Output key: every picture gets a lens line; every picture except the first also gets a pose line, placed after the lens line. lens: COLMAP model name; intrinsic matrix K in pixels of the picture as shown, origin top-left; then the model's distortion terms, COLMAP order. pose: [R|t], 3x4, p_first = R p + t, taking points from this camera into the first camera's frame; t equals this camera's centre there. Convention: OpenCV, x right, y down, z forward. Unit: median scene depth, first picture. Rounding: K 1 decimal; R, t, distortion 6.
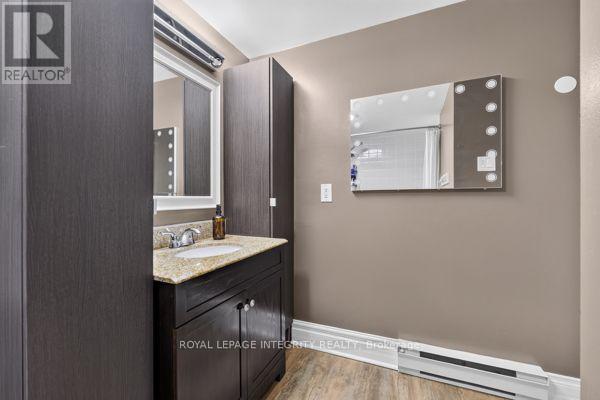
lens RADIAL K [[245.6, 0, 299.4], [0, 245.6, 198.2], [0, 0, 1]] dist [-0.000804, -0.000157]
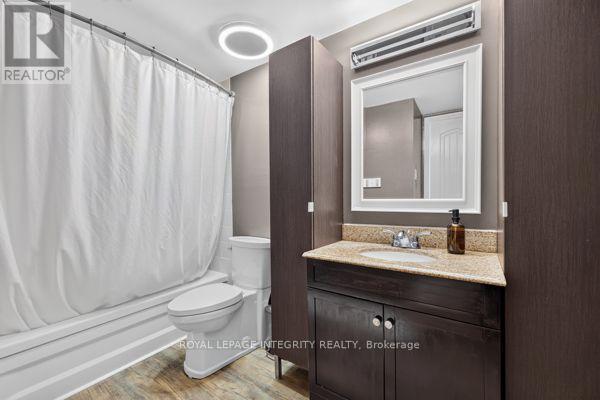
lens RADIAL K [[245.6, 0, 298.8], [0, 245.6, 200.9], [0, 0, 1]] dist [-0.000804, -0.000157]
pose [[-0.190548, 0.010182, -0.981625, 0.589914], [0.004634, 0.999944, 0.009472, -0.012189], [0.981667, -0.002744, -0.190584, 0.720994]]
